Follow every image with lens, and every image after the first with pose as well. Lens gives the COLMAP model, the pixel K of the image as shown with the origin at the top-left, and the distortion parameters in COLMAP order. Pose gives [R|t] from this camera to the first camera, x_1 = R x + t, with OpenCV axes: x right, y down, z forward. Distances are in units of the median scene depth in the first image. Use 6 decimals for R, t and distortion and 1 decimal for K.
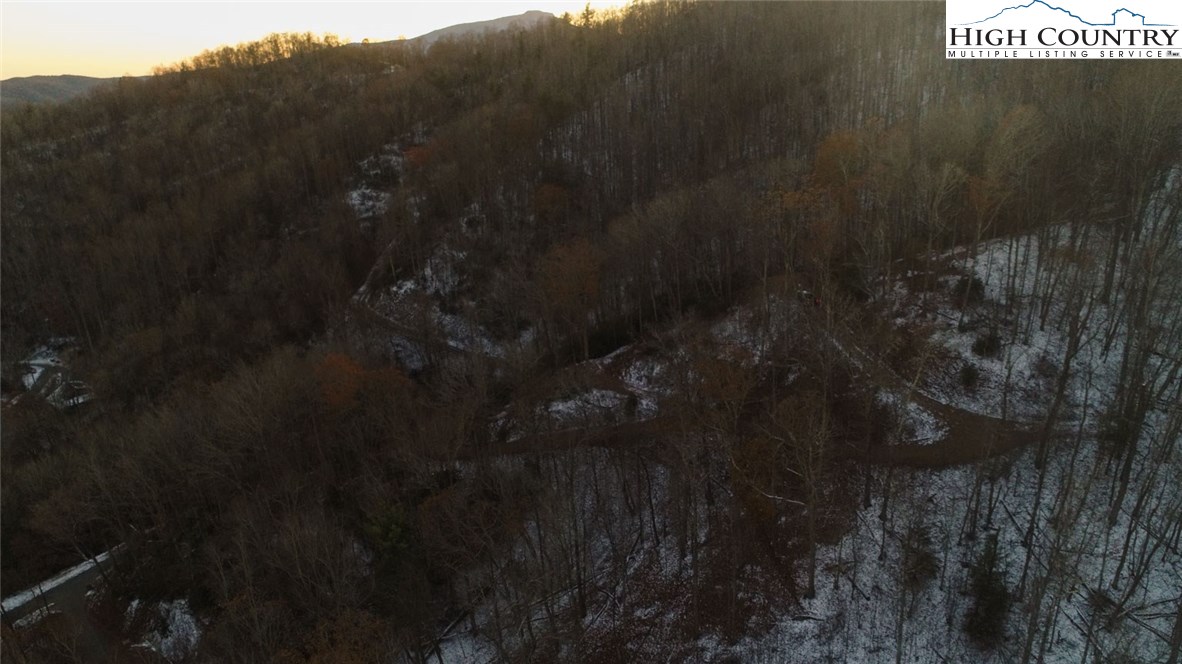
lens RADIAL K [[789.5, 0, 591.0], [0, 789.5, 332.0], [0, 0, 1]] dist [-0.000695, -0.002126]
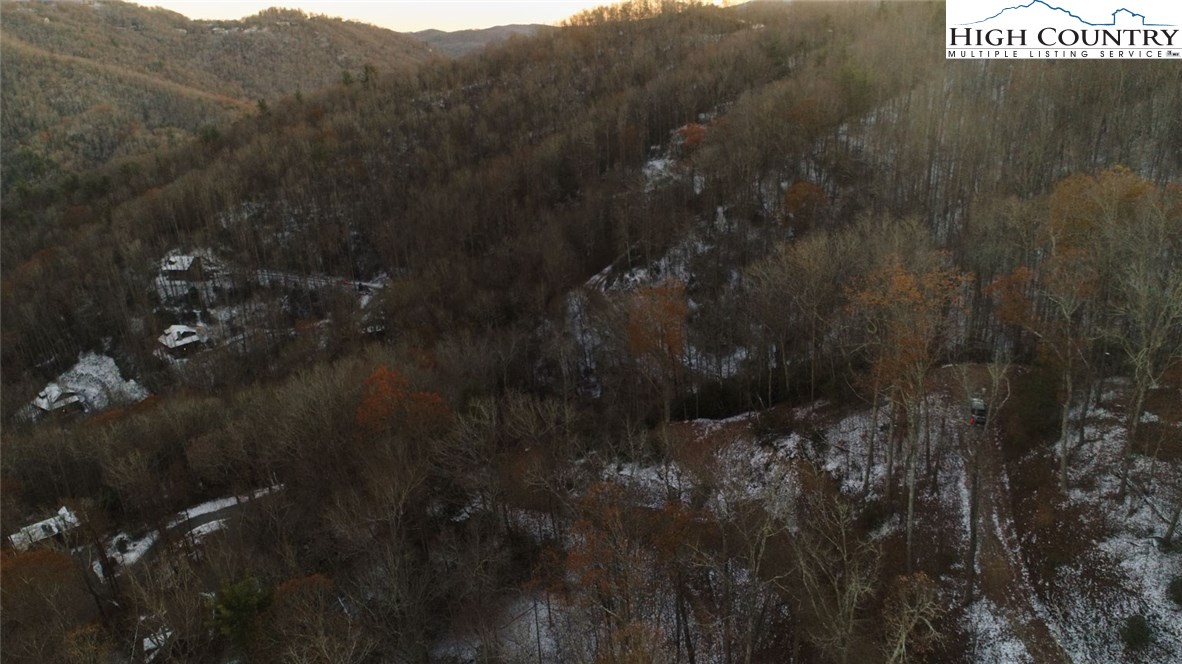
lens RADIAL K [[793.0, 0, 591.0], [0, 793.0, 332.0], [0, 0, 1]] dist [0.001213, 0.001465]
pose [[0.875977, 0.181239, -0.447009, 0.152249], [-0.156770, 0.983387, 0.091500, -0.068500], [0.456167, -0.010074, 0.889837, 0.127381]]
